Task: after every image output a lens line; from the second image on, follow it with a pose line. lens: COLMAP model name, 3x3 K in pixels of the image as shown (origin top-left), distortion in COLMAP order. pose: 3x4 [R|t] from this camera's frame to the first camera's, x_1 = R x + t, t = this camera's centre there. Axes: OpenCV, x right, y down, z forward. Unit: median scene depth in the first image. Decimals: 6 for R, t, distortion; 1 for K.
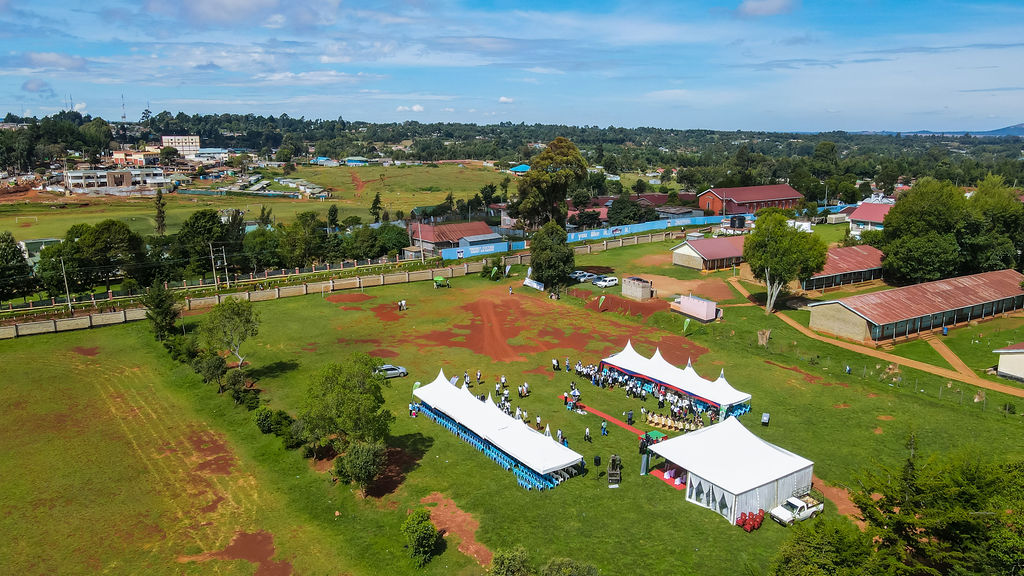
lens RADIAL K [[751.5, 0, 507.8], [0, 751.5, 281.7], [0, 0, 1]] dist [0.004165, 0.024074]
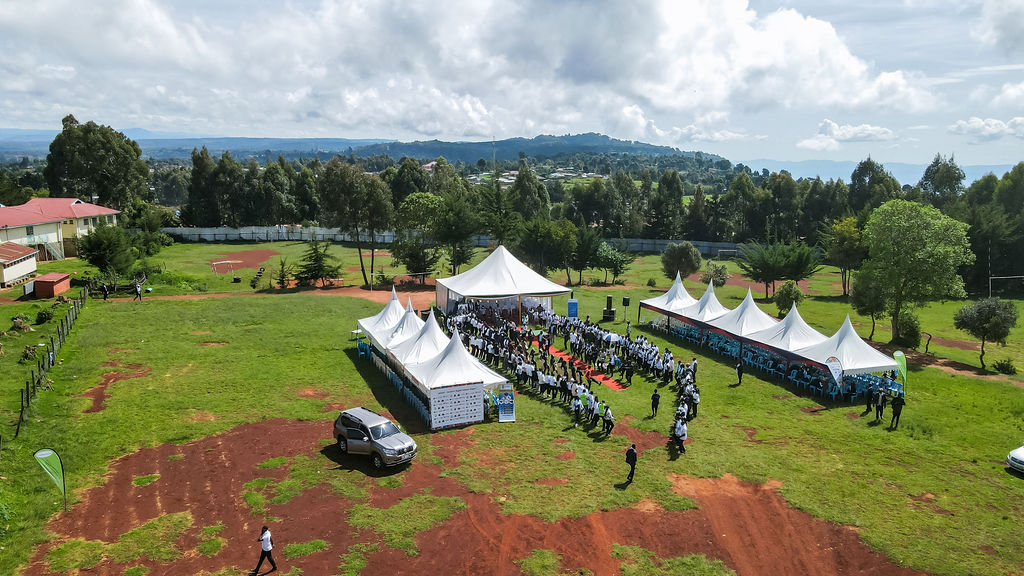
lens RADIAL K [[751.5, 0, 508.0], [0, 751.5, 290.6], [0, 0, 1]] dist [0.004165, 0.024074]
pose [[-0.974585, -0.048556, 0.218691, 0.023715], [0.036380, 0.928961, 0.368386, -0.102910], [-0.221043, 0.366979, -0.903585, 1.268856]]
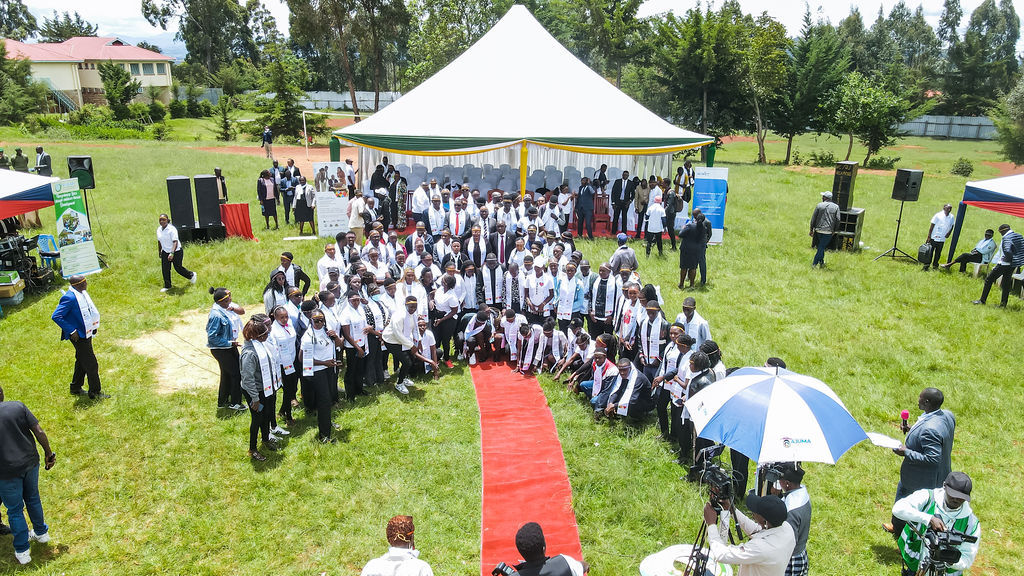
lens RADIAL K [[751.5, 0, 505.3], [0, 751.5, 289.9], [0, 0, 1]] dist [0.004165, 0.024074]
pose [[-0.860198, -0.158222, 0.484794, 0.057930], [0.093218, 0.885848, 0.454515, 0.083406], [-0.501368, 0.436164, -0.747255, 0.850198]]
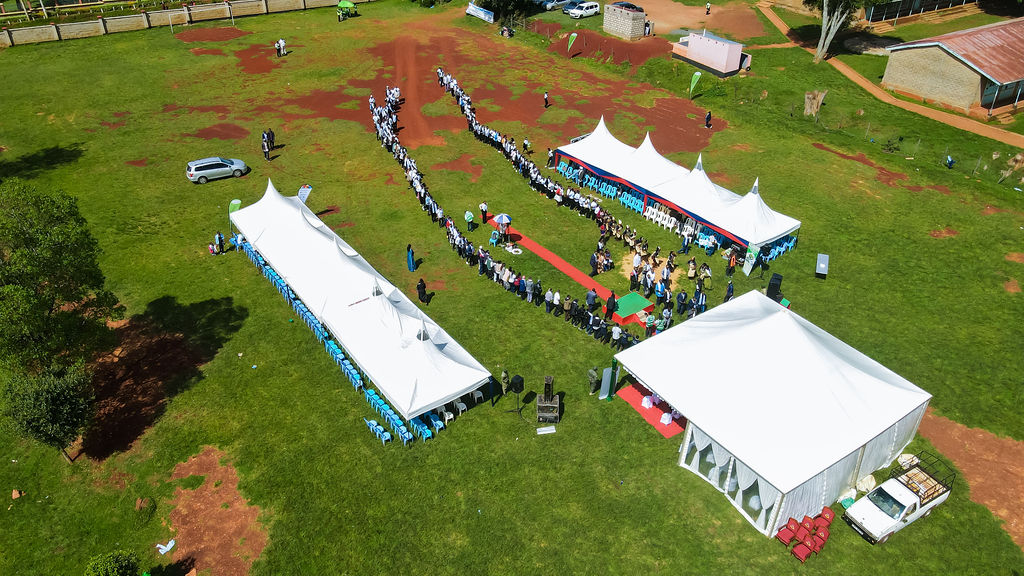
lens RADIAL K [[751.5, 0, 507.4], [0, 751.5, 286.1], [0, 0, 1]] dist [0.004165, 0.024074]
pose [[0.999921, -0.005652, 0.011245, 0.069406], [0.001311, 0.935402, 0.353583, -0.008585], [-0.012517, -0.353540, 0.935336, 0.346335]]
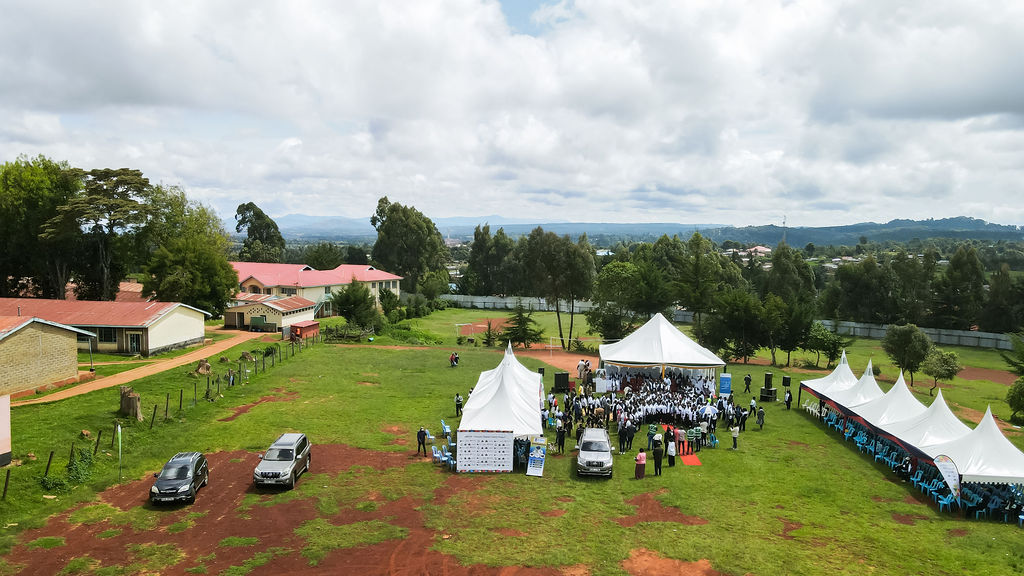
lens RADIAL K [[751.5, 0, 510.0], [0, 751.5, 294.8], [0, 0, 1]] dist [0.004165, 0.024074]
pose [[-0.793154, -0.060370, 0.606022, -0.115514], [0.107713, 0.965483, 0.237151, -0.075795], [-0.599421, 0.253374, -0.759274, 1.213710]]
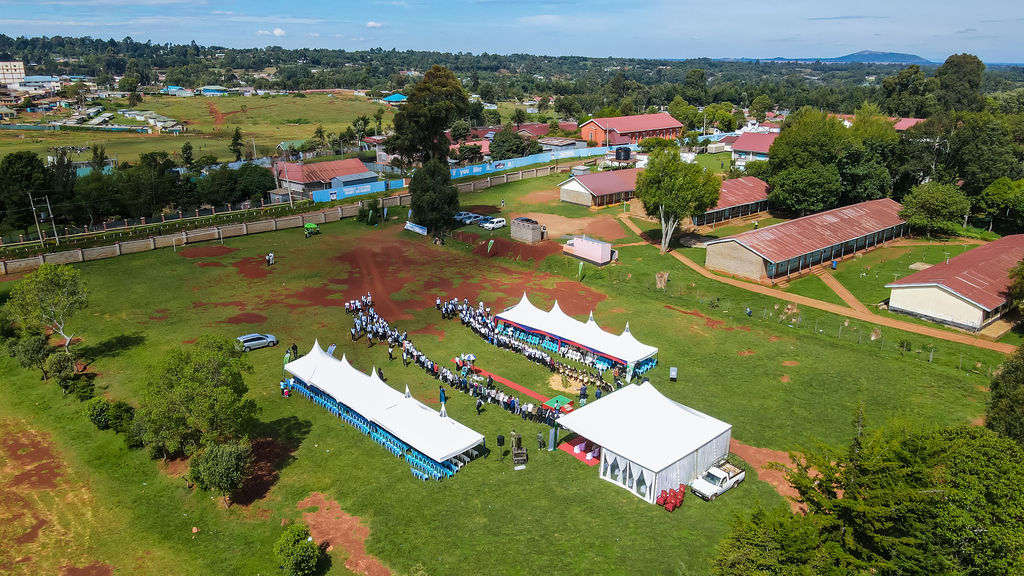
lens RADIAL K [[751.5, 0, 506.5], [0, 751.5, 282.1], [0, 0, 1]] dist [0.004165, 0.024074]
pose [[0.986916, -0.045456, 0.154695, -0.001963], [0.030976, 0.995018, 0.094761, -0.020382], [-0.158231, -0.088729, 0.983407, 0.094311]]
